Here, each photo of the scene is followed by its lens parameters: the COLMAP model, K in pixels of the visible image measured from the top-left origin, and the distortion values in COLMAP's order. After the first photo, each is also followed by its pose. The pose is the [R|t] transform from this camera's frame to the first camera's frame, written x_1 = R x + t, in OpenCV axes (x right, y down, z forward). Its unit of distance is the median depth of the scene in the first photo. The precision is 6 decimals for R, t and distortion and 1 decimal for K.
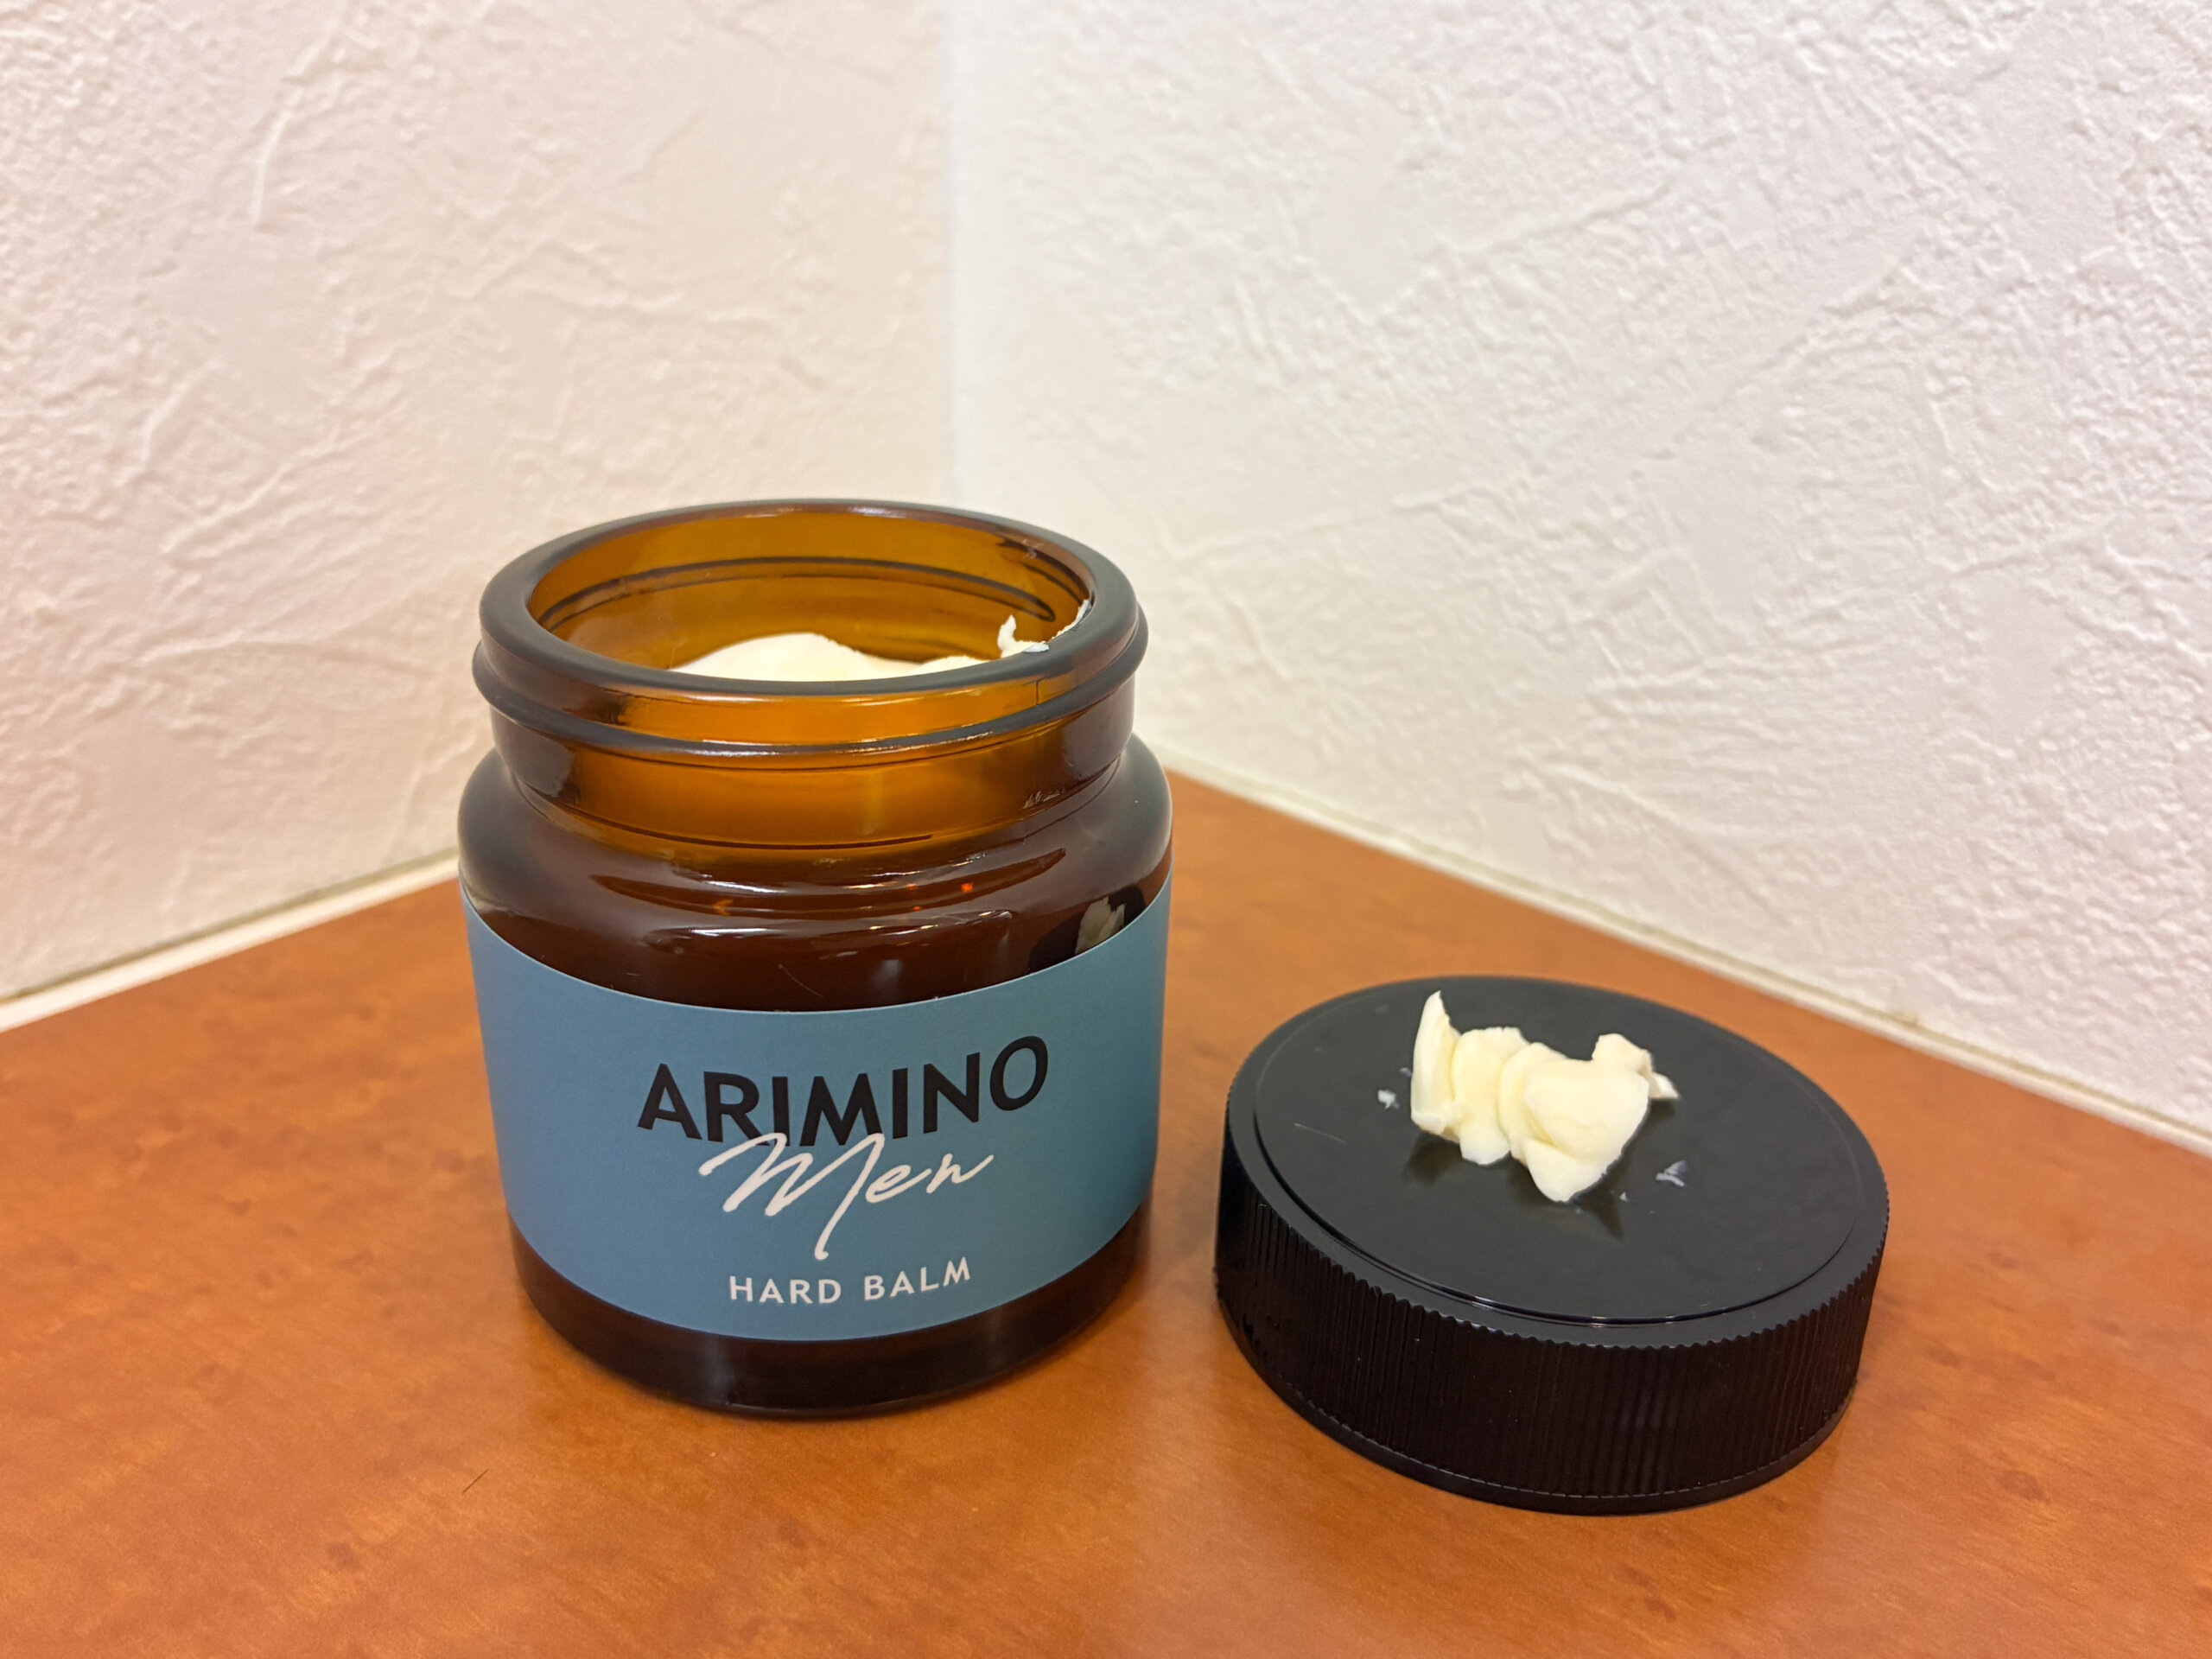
lens RADIAL K [[1924.9, 0, 1149.9], [0, 1924.9, 807.0], [0, 0, 1]] dist [-0.000069, 0.010758]
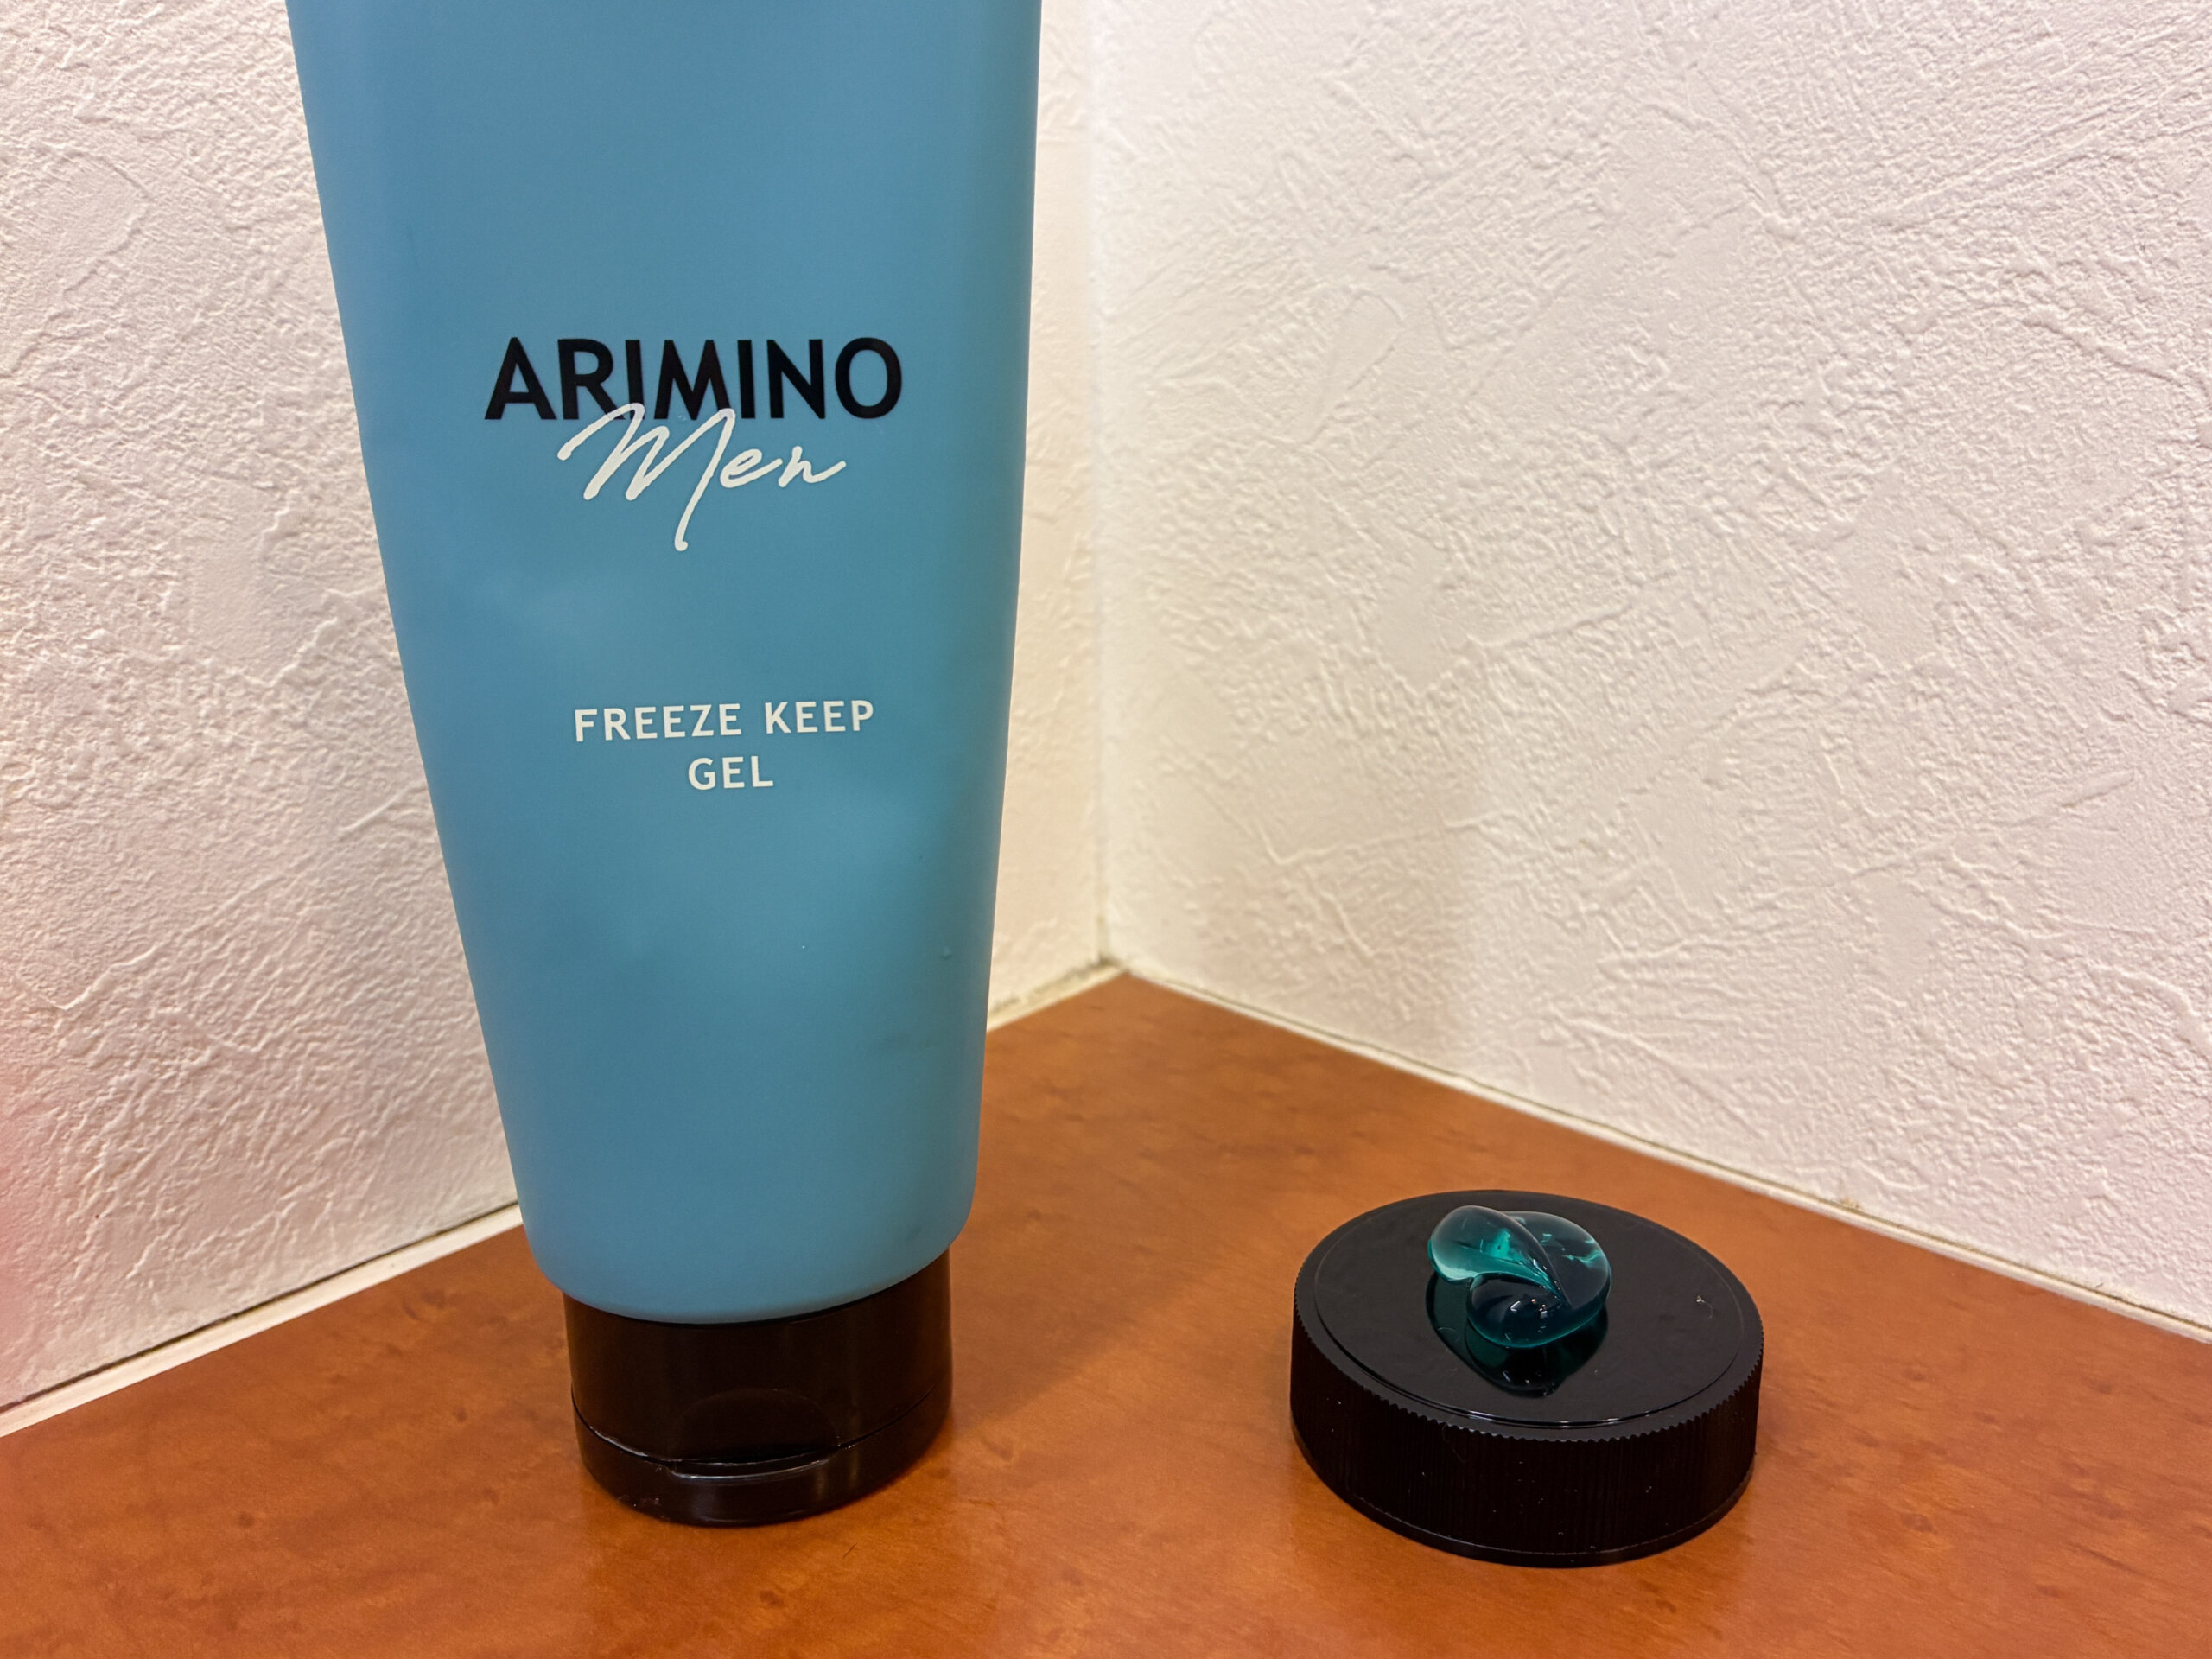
lens RADIAL K [[1877.3, 0, 1216.6], [0, 1877.3, 808.8], [0, 0, 1]] dist [0.000941, 0.012346]
pose [[0.999450, -0.032965, 0.003621, -0.043186], [0.033157, 0.991193, -0.128205, -0.010020], [0.000637, 0.128254, 0.991741, -0.342612]]
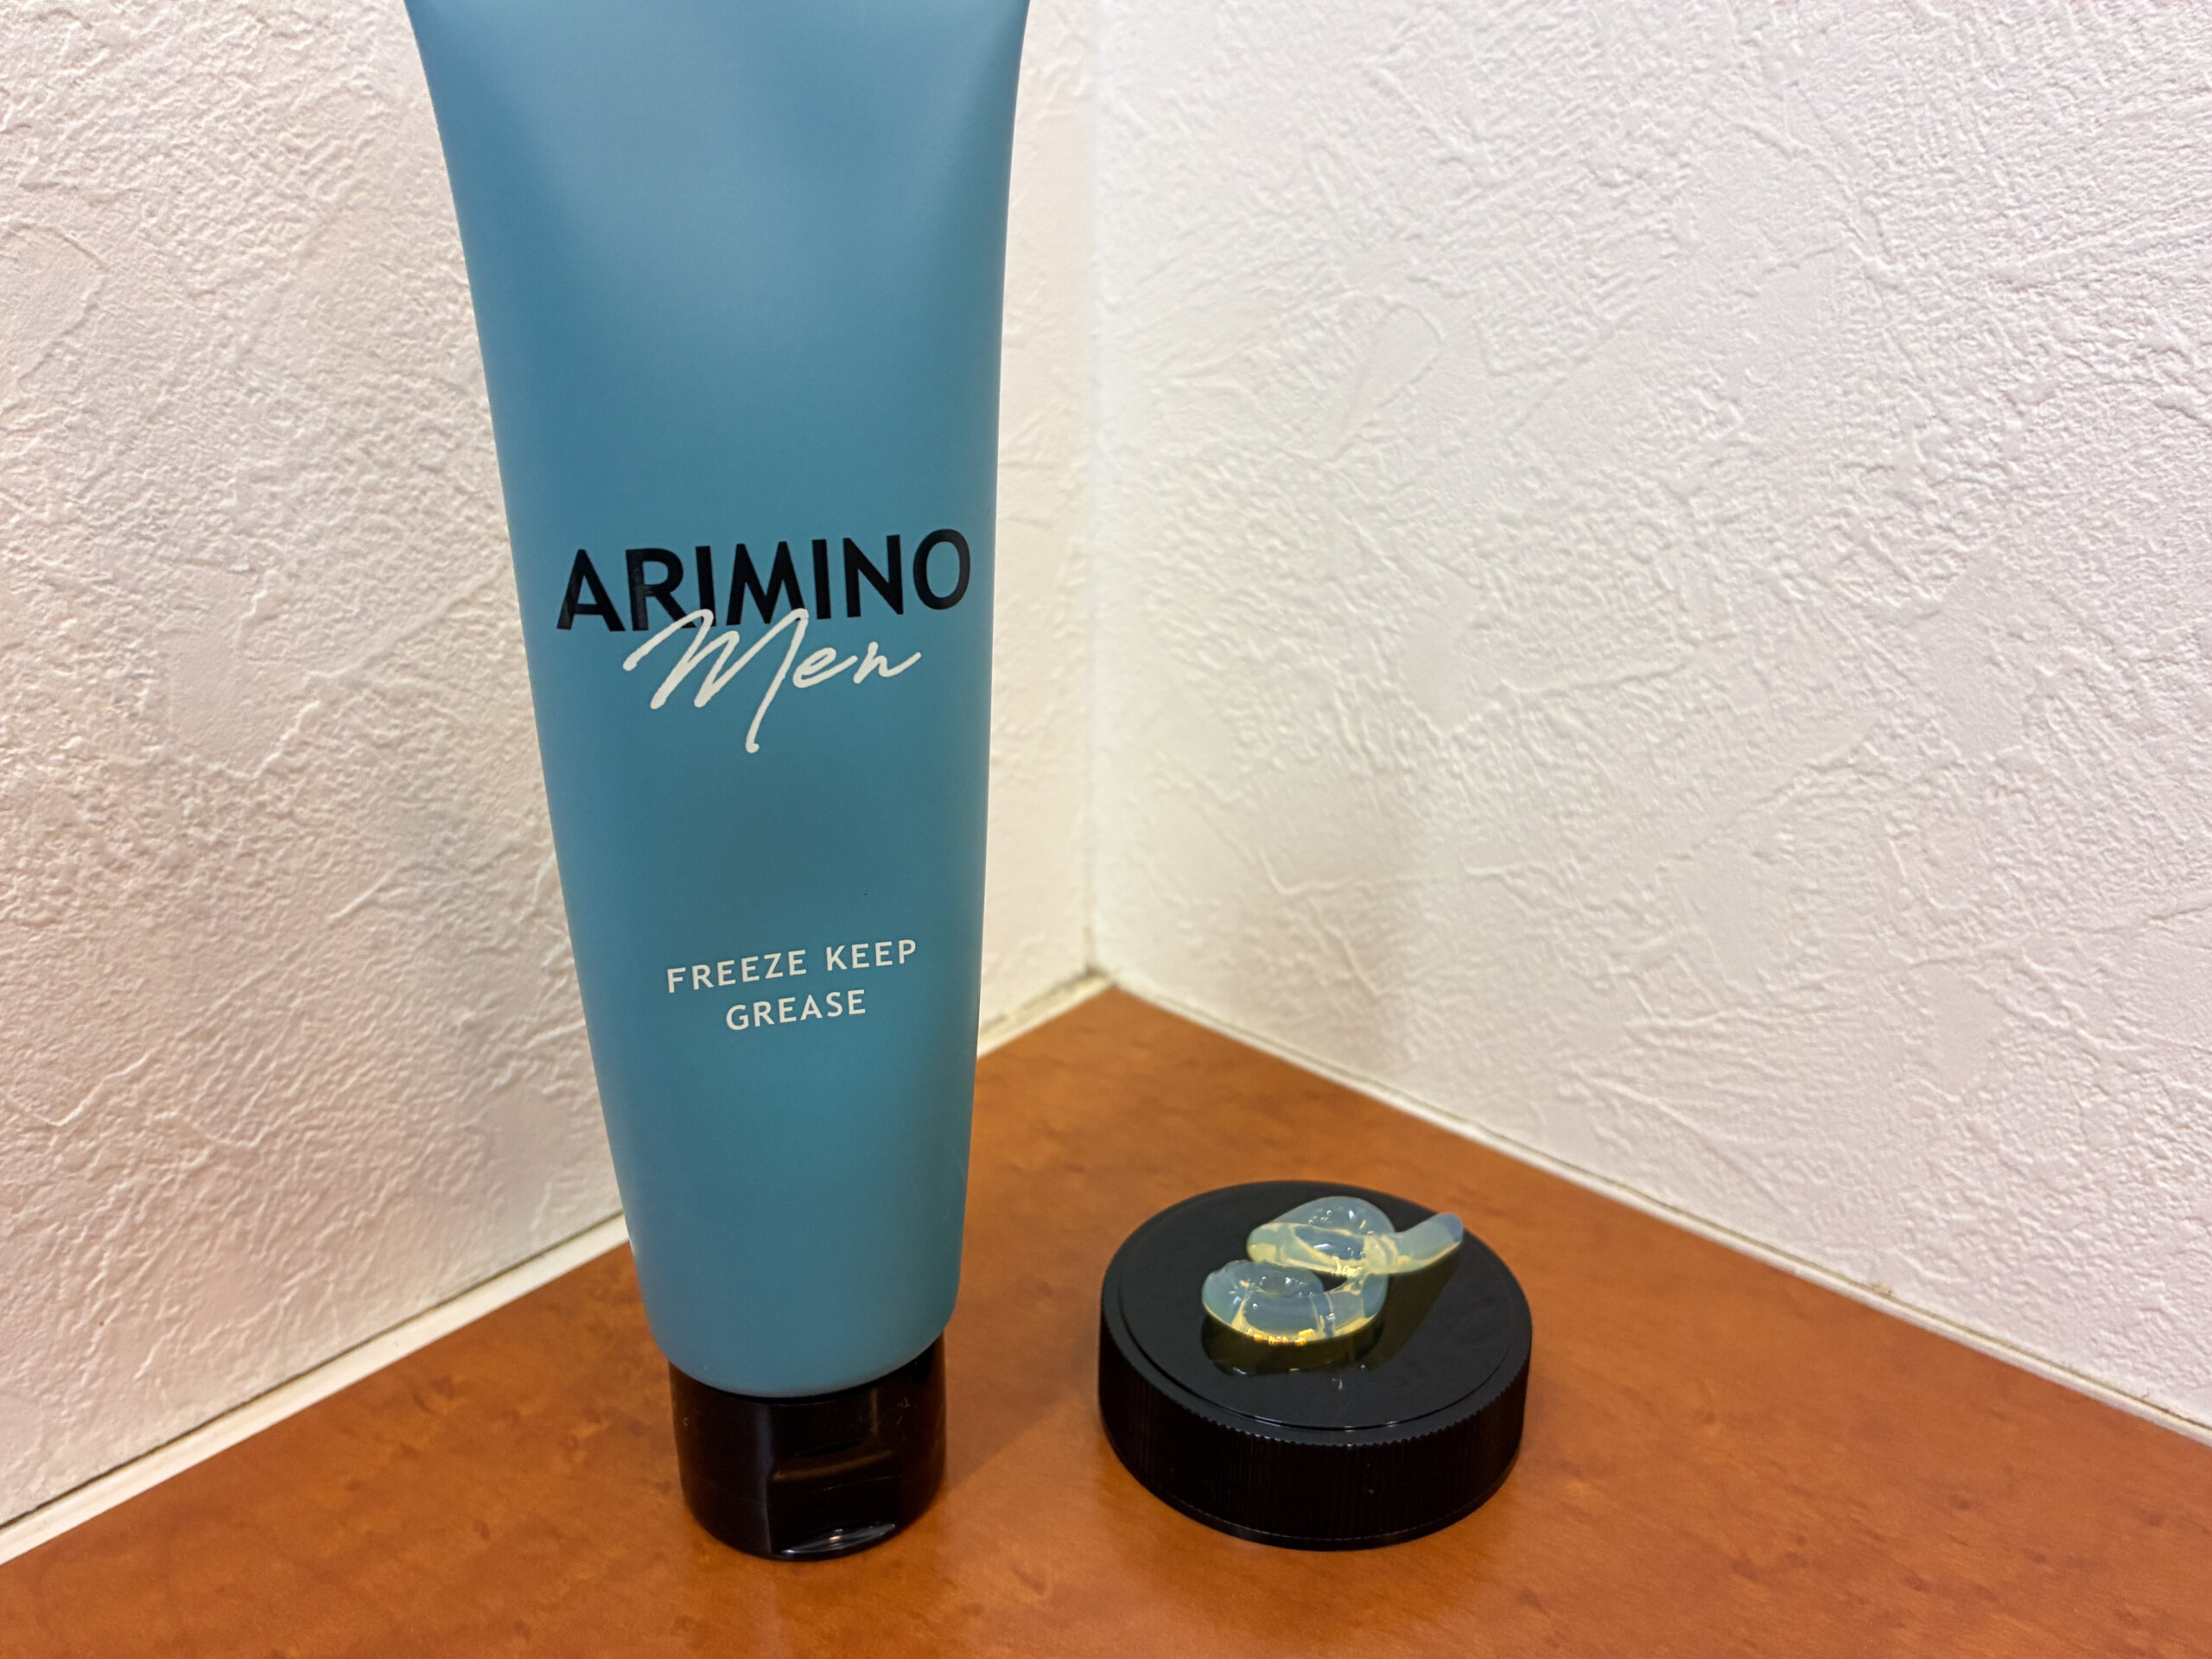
lens RADIAL K [[1892.0, 0, 1111.8], [0, 1892.0, 864.7], [0, 0, 1]] dist [0.006980, 0.004779]
pose [[0.999722, -0.021727, -0.009149, -0.114011], [0.021641, 0.999722, -0.009345, -0.185739], [0.009350, 0.009144, 0.999914, -0.298462]]
